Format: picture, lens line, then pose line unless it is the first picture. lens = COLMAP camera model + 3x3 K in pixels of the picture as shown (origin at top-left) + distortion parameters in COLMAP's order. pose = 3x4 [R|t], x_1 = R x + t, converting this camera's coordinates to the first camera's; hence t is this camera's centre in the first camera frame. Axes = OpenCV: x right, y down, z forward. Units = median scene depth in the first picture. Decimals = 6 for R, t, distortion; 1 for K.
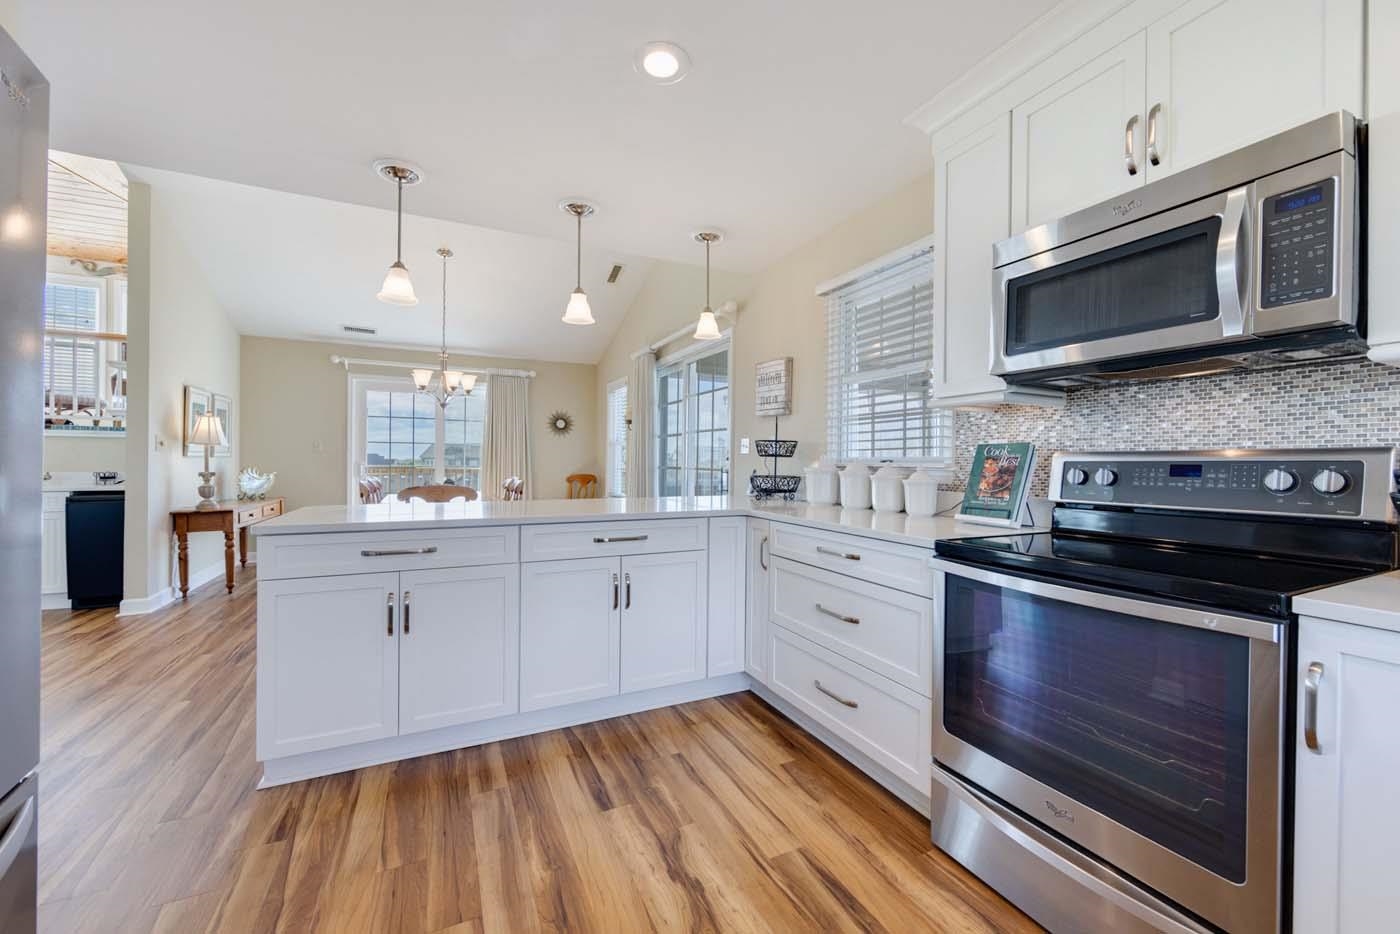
lens RADIAL K [[552.0, 0, 704.9], [0, 552.0, 467.2], [0, 0, 1]] dist [-0.000182, -0.000033]
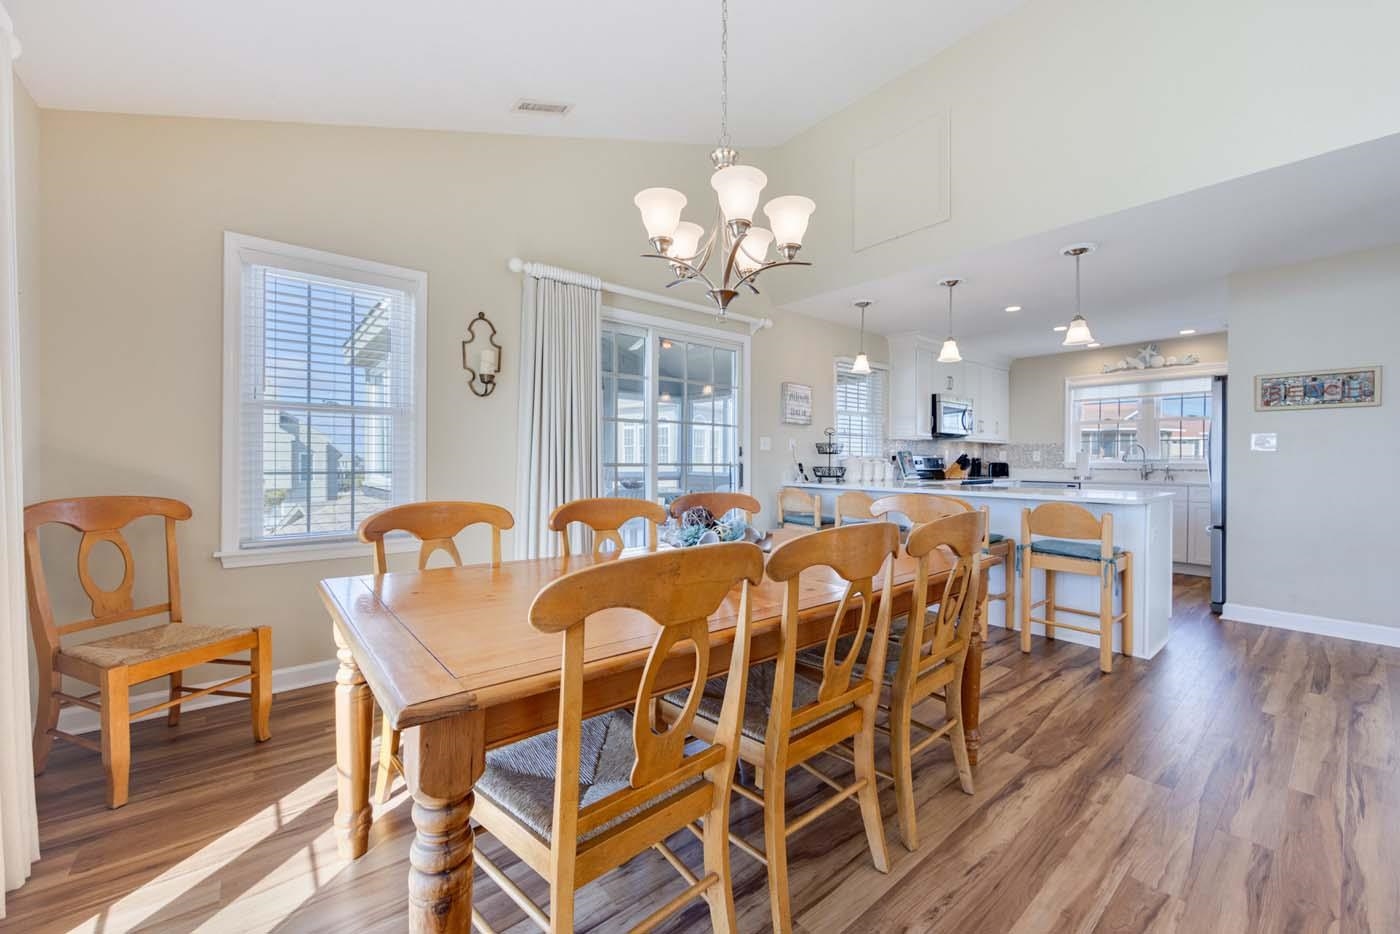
lens RADIAL K [[552.0, 0, 704.3], [0, 552.0, 464.5], [0, 0, 1]] dist [-0.000182, -0.000033]
pose [[-0.233714, -0.014049, 0.972204, -1.261198], [-0.003754, 0.999901, 0.013547, -0.011151], [-0.972298, -0.000484, -0.233744, 1.676996]]
